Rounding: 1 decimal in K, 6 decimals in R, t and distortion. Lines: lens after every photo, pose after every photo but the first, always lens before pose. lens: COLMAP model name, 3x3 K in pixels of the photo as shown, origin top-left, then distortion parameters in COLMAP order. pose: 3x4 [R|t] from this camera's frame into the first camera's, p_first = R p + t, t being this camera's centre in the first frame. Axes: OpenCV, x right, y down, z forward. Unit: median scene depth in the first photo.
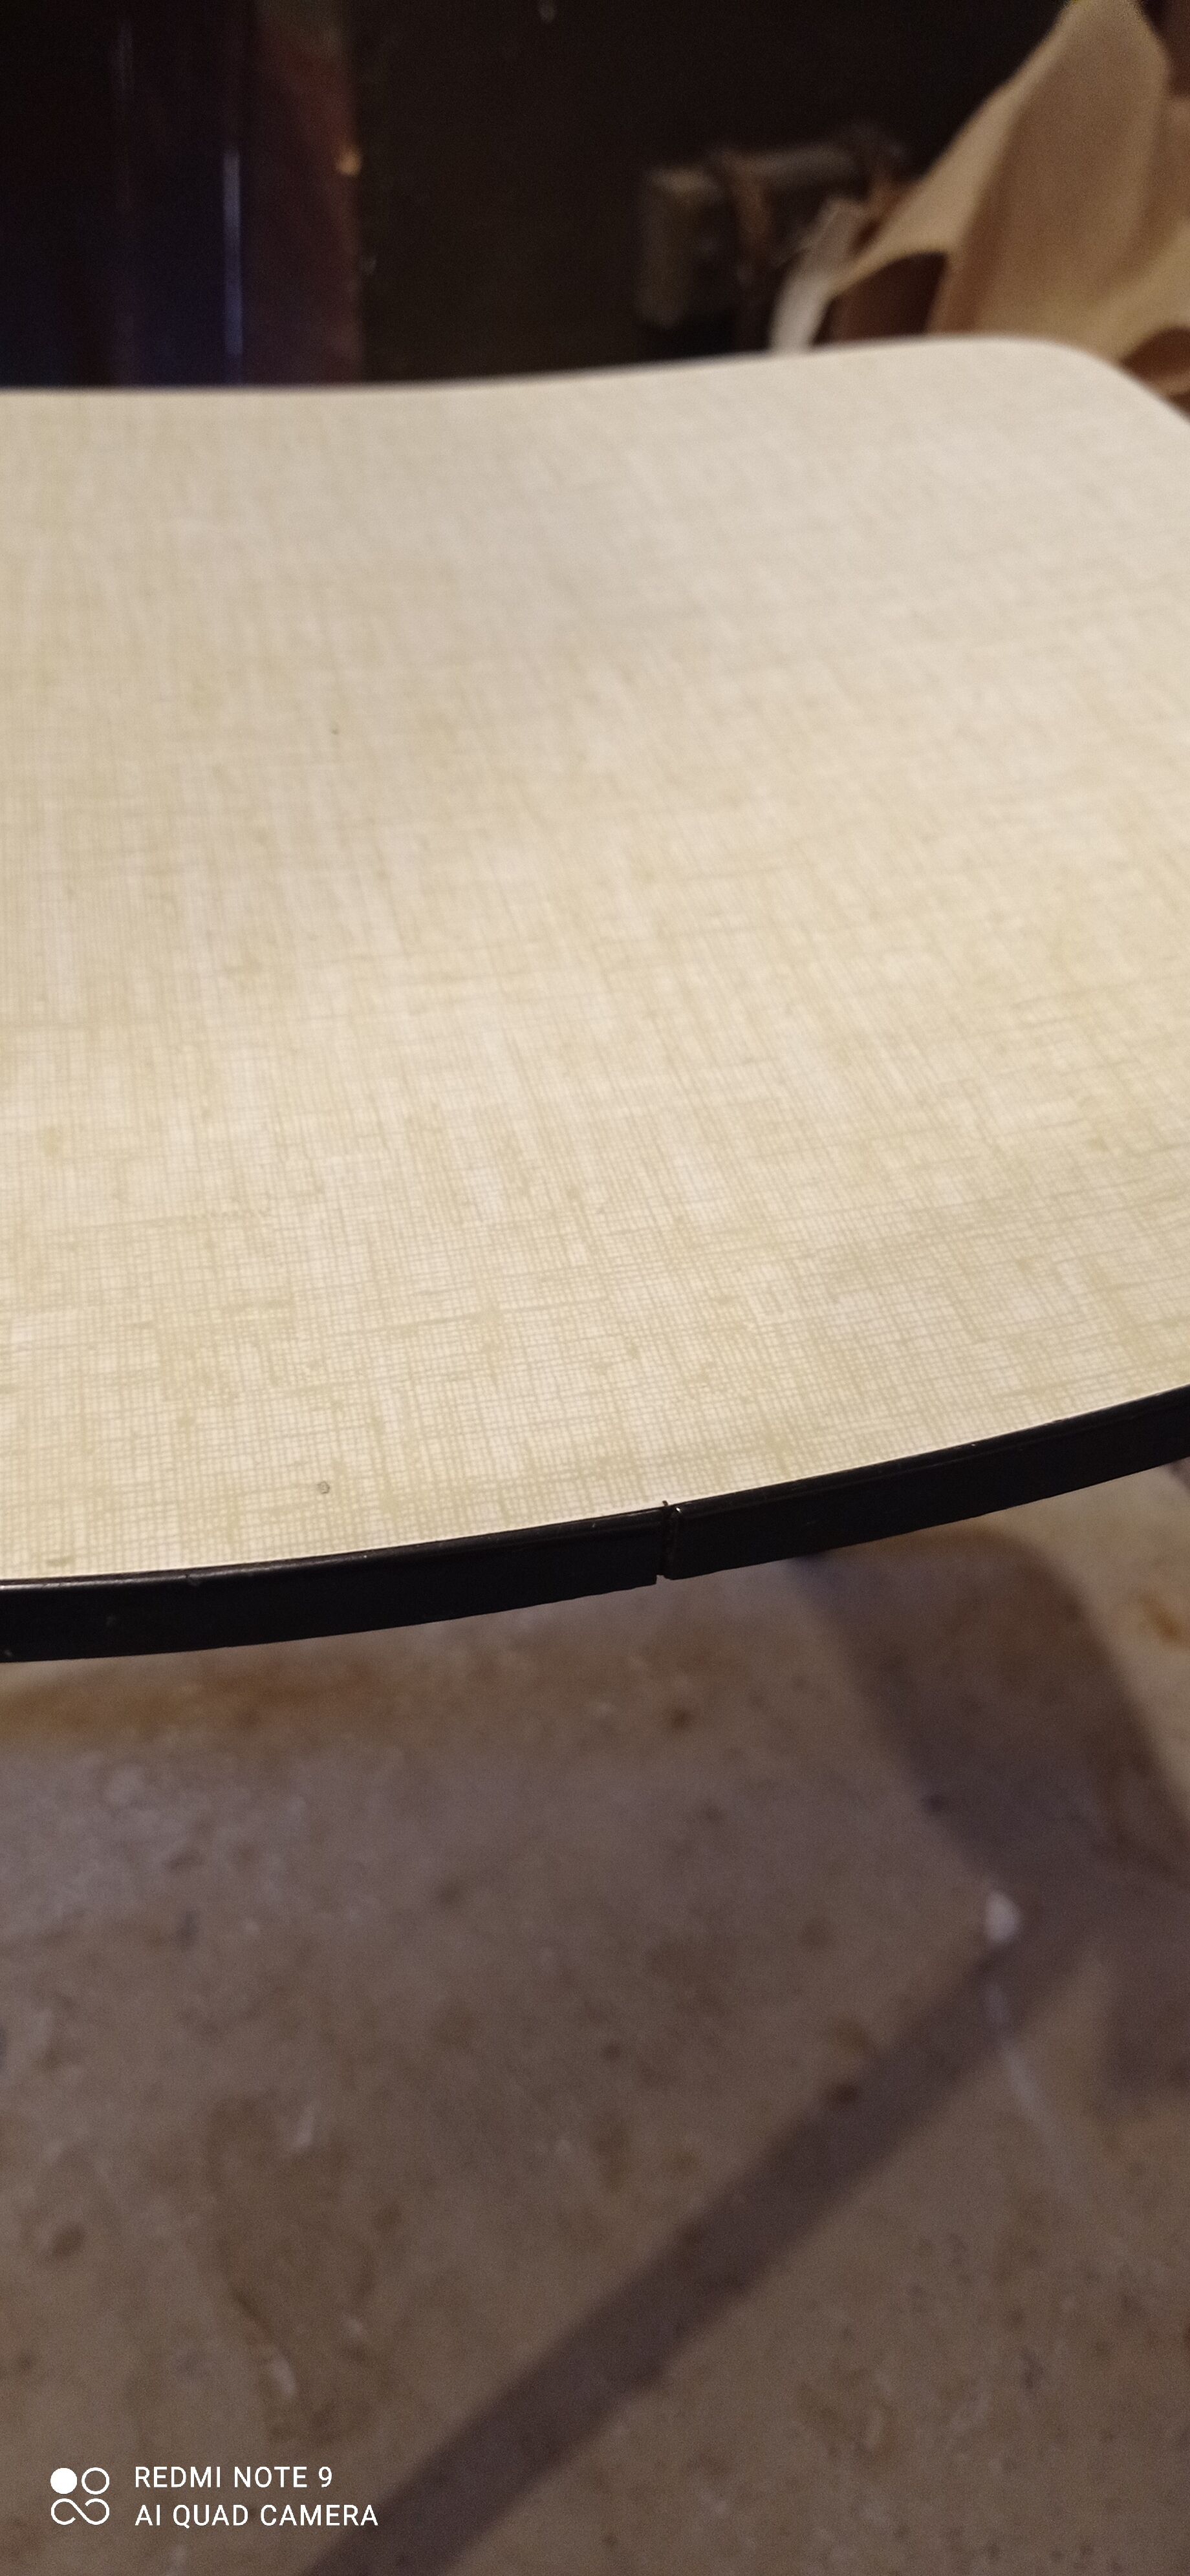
lens RADIAL K [[2061.0, 0, 587.7], [0, 2061.0, 1290.4], [0, 0, 1]] dist [-0.013948, -0.007888]
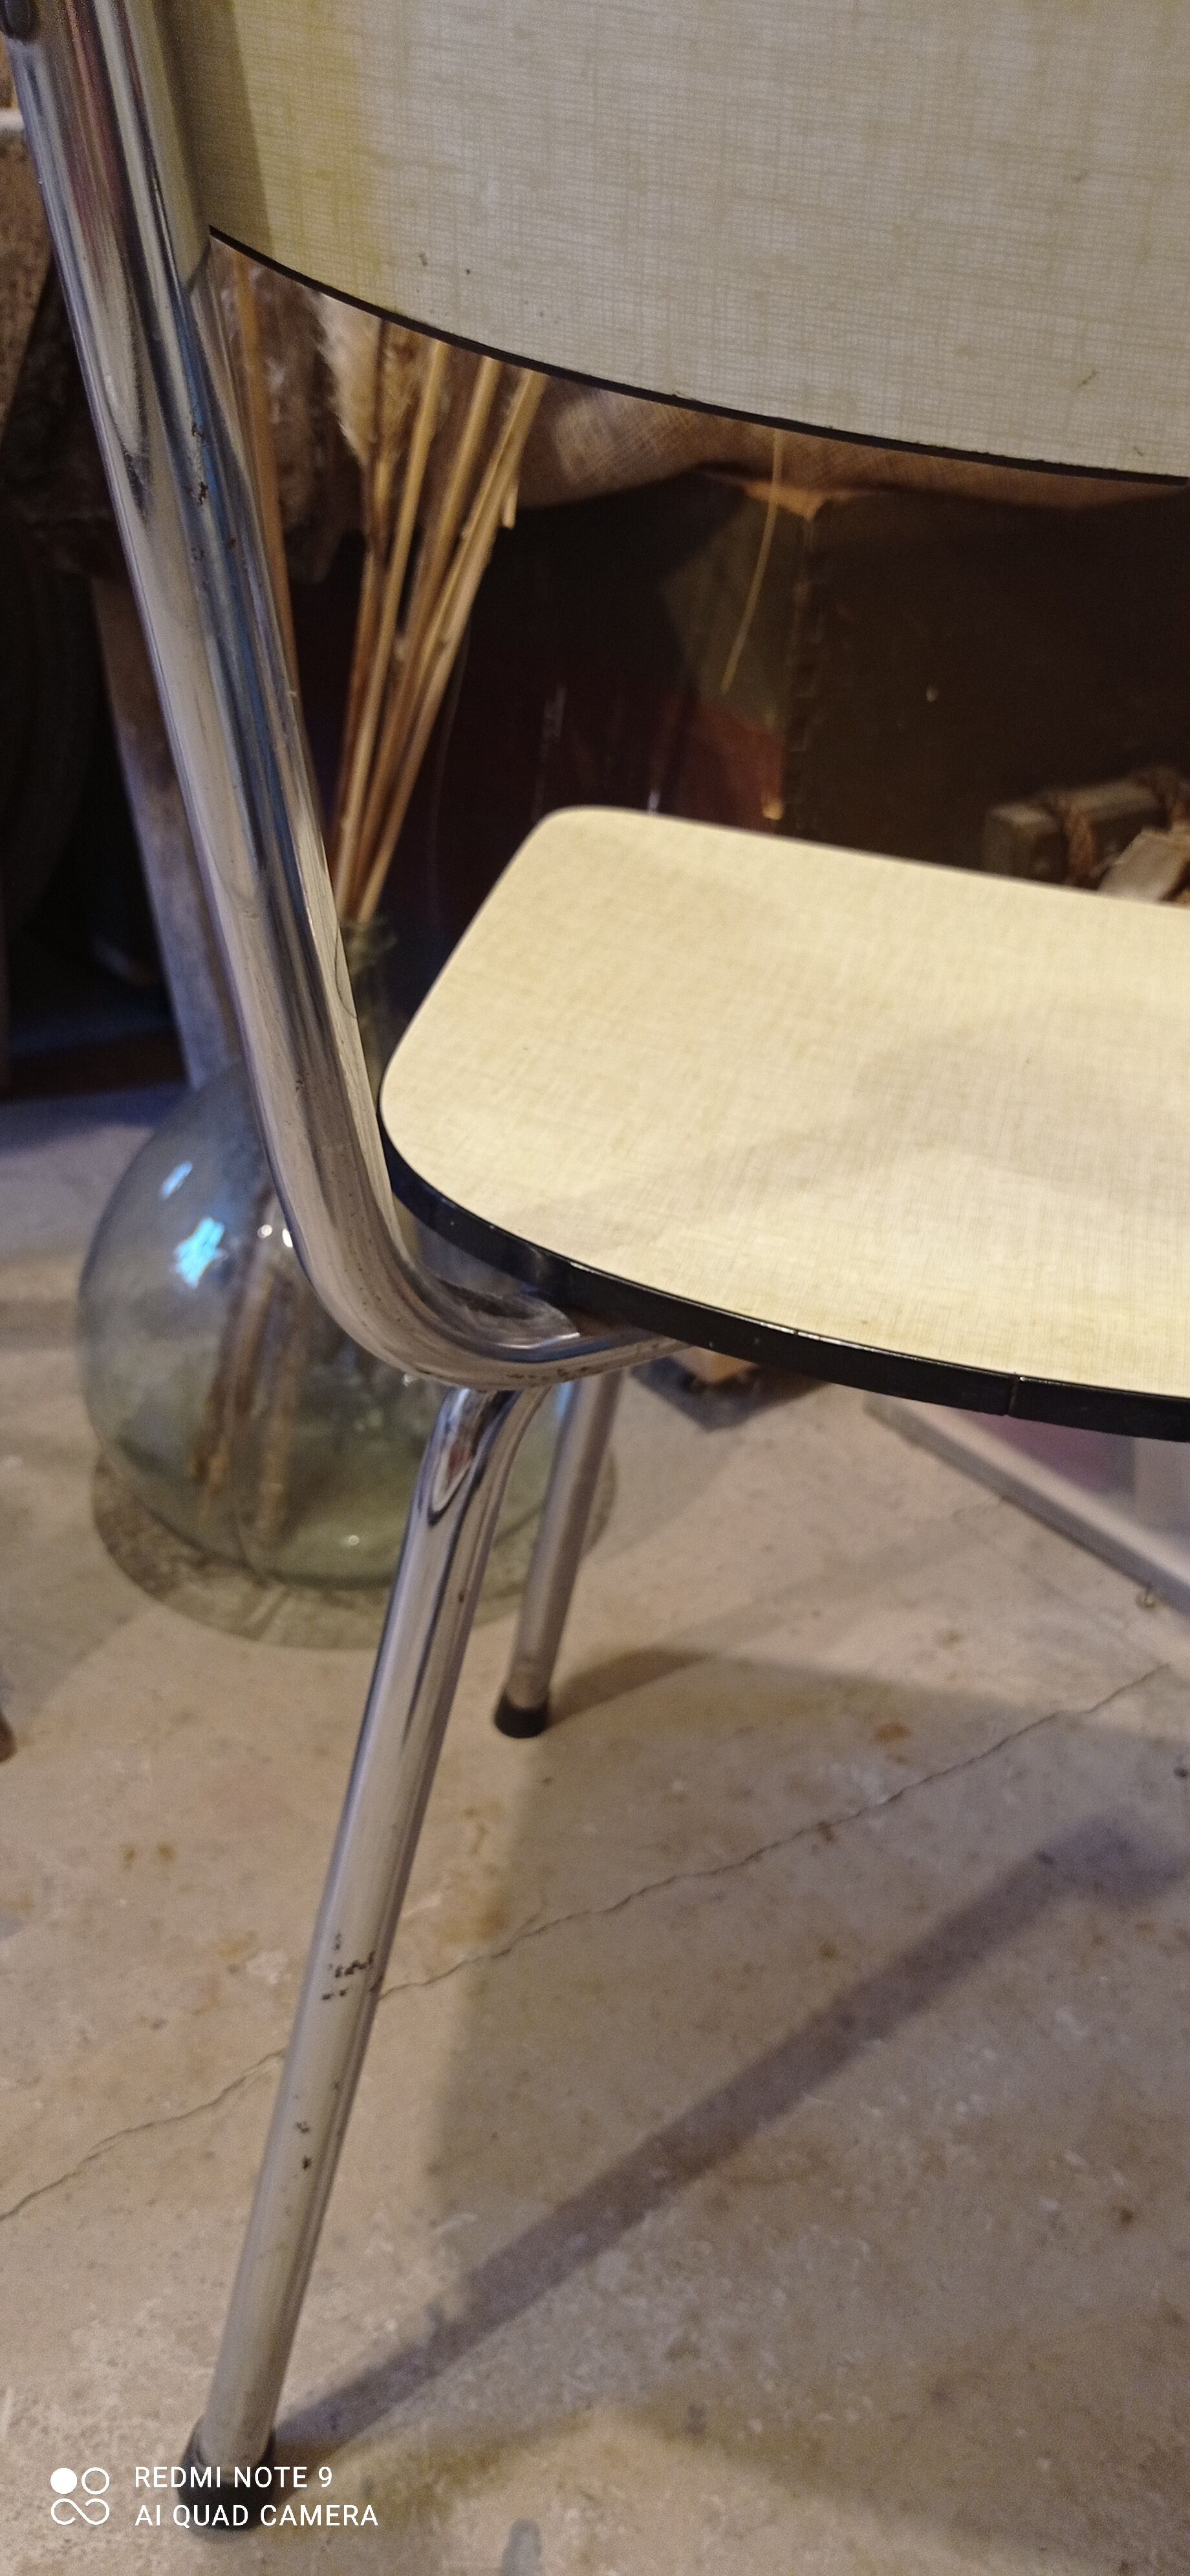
lens RADIAL K [[1974.6, 0, 564.6], [0, 1974.6, 1288.7], [0, 0, 1]] dist [-0.005871, -0.011443]
pose [[0.999387, 0.021224, -0.027852, -0.236264], [-0.026357, 0.979590, -0.199273, -0.050556], [0.023054, 0.199885, 0.979548, -0.090008]]
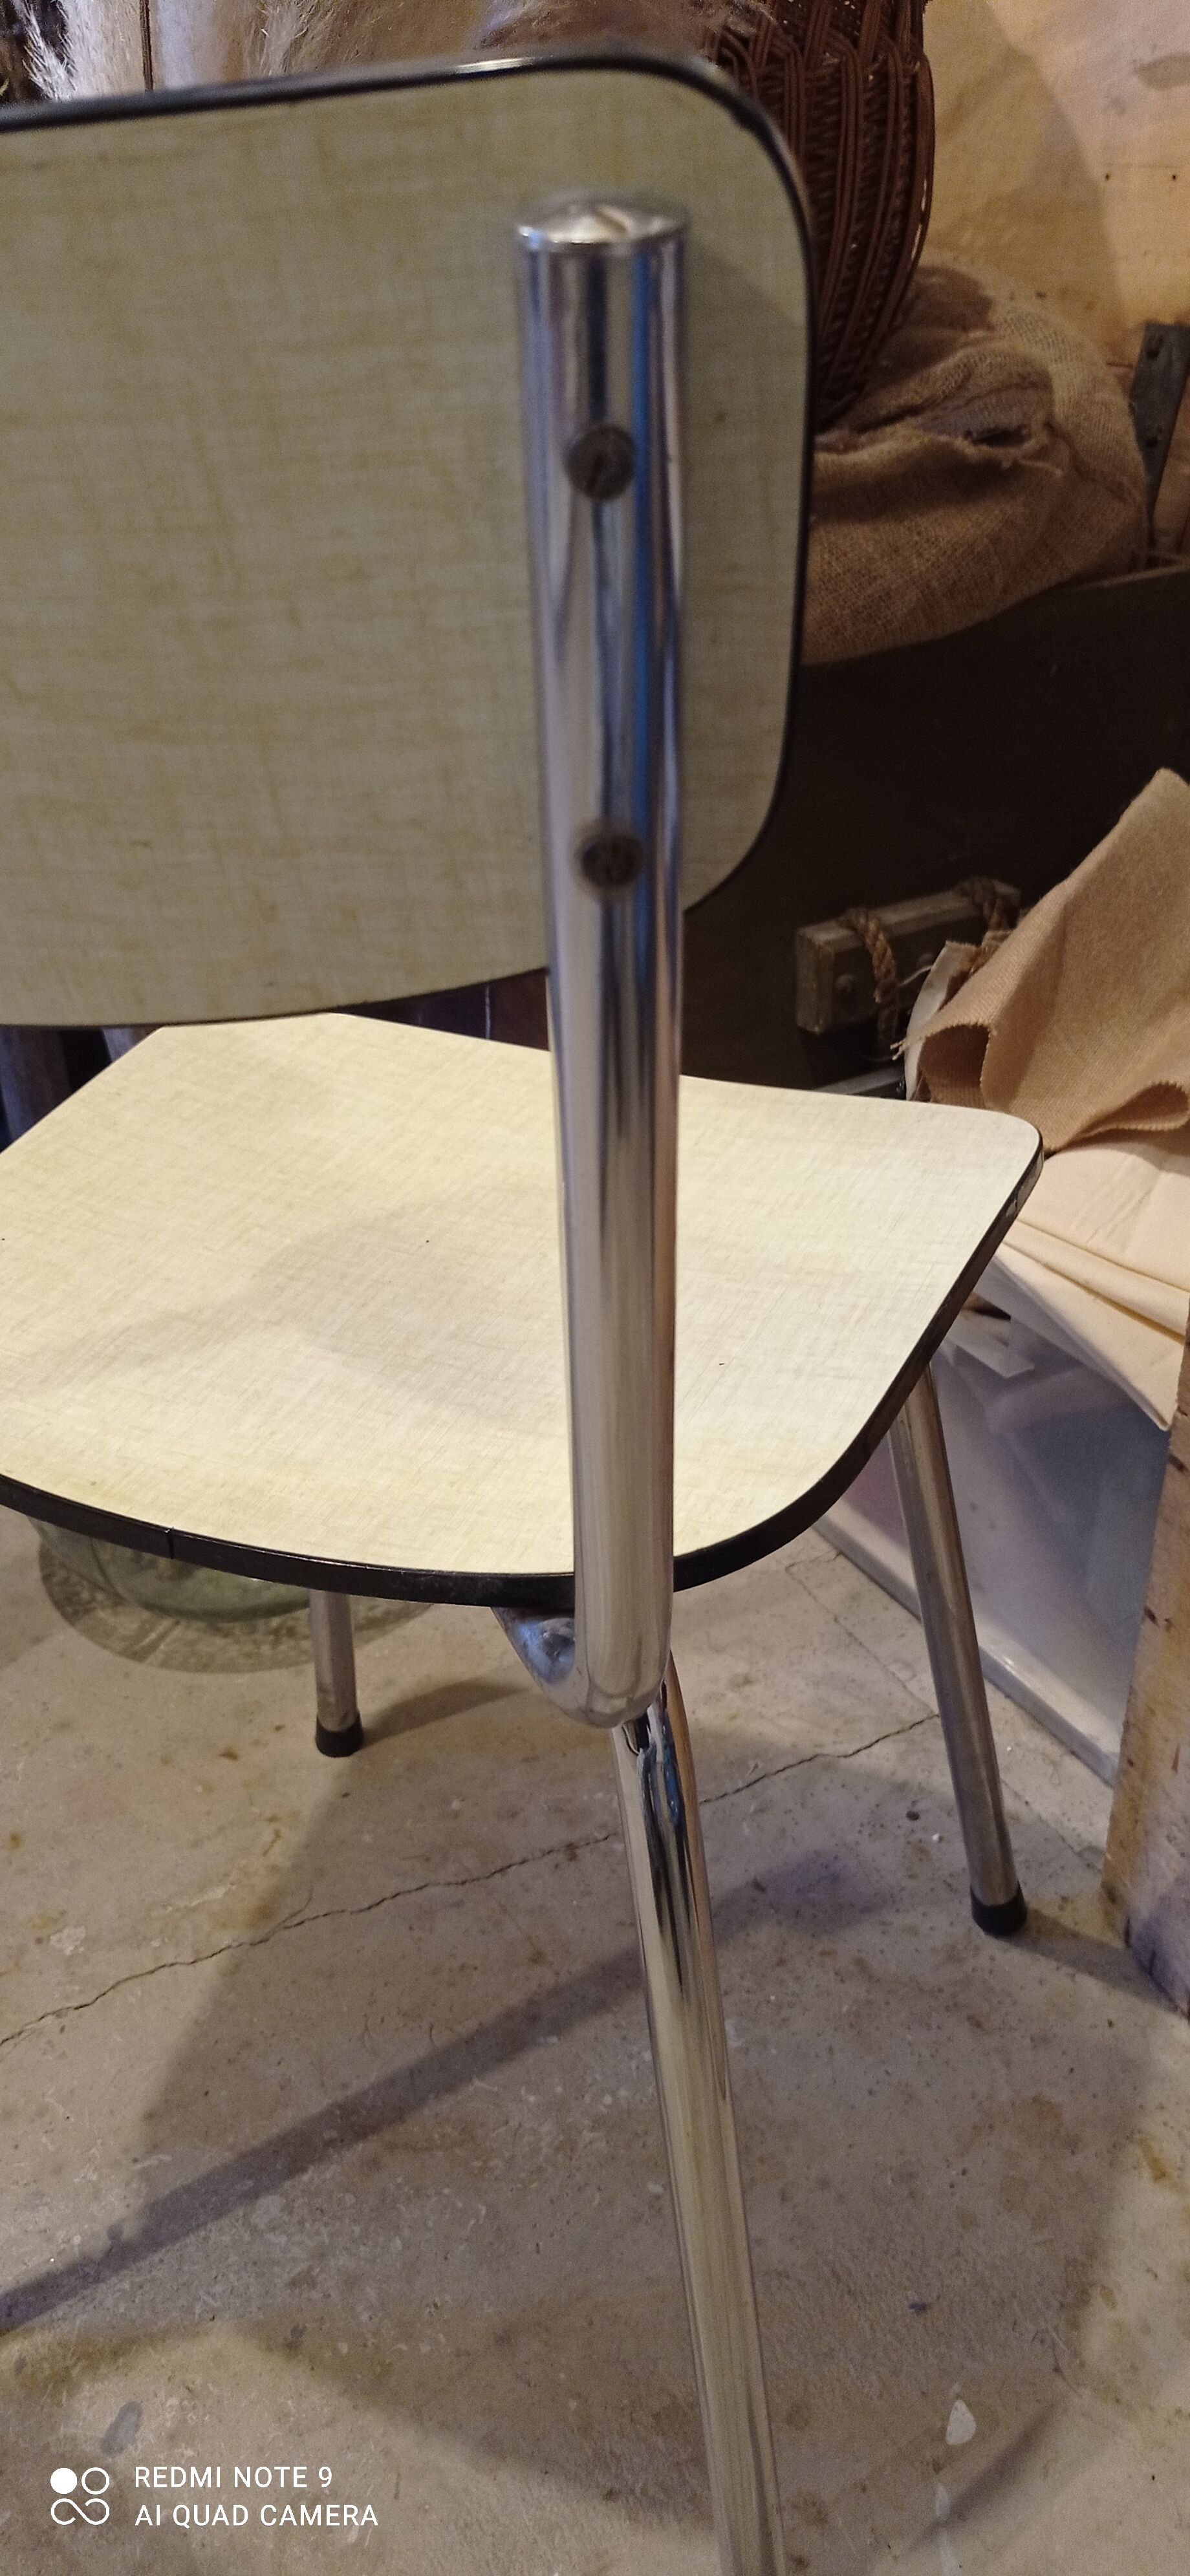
lens RADIAL K [[1974.6, 0, 586.2], [0, 1974.6, 1263.5], [0, 0, 1]] dist [-0.005871, -0.011443]
pose [[0.980398, 0.023772, -0.195586, 0.192632], [-0.062802, 0.978619, -0.195859, -0.105769], [0.186748, 0.204303, 0.960930, -0.248674]]
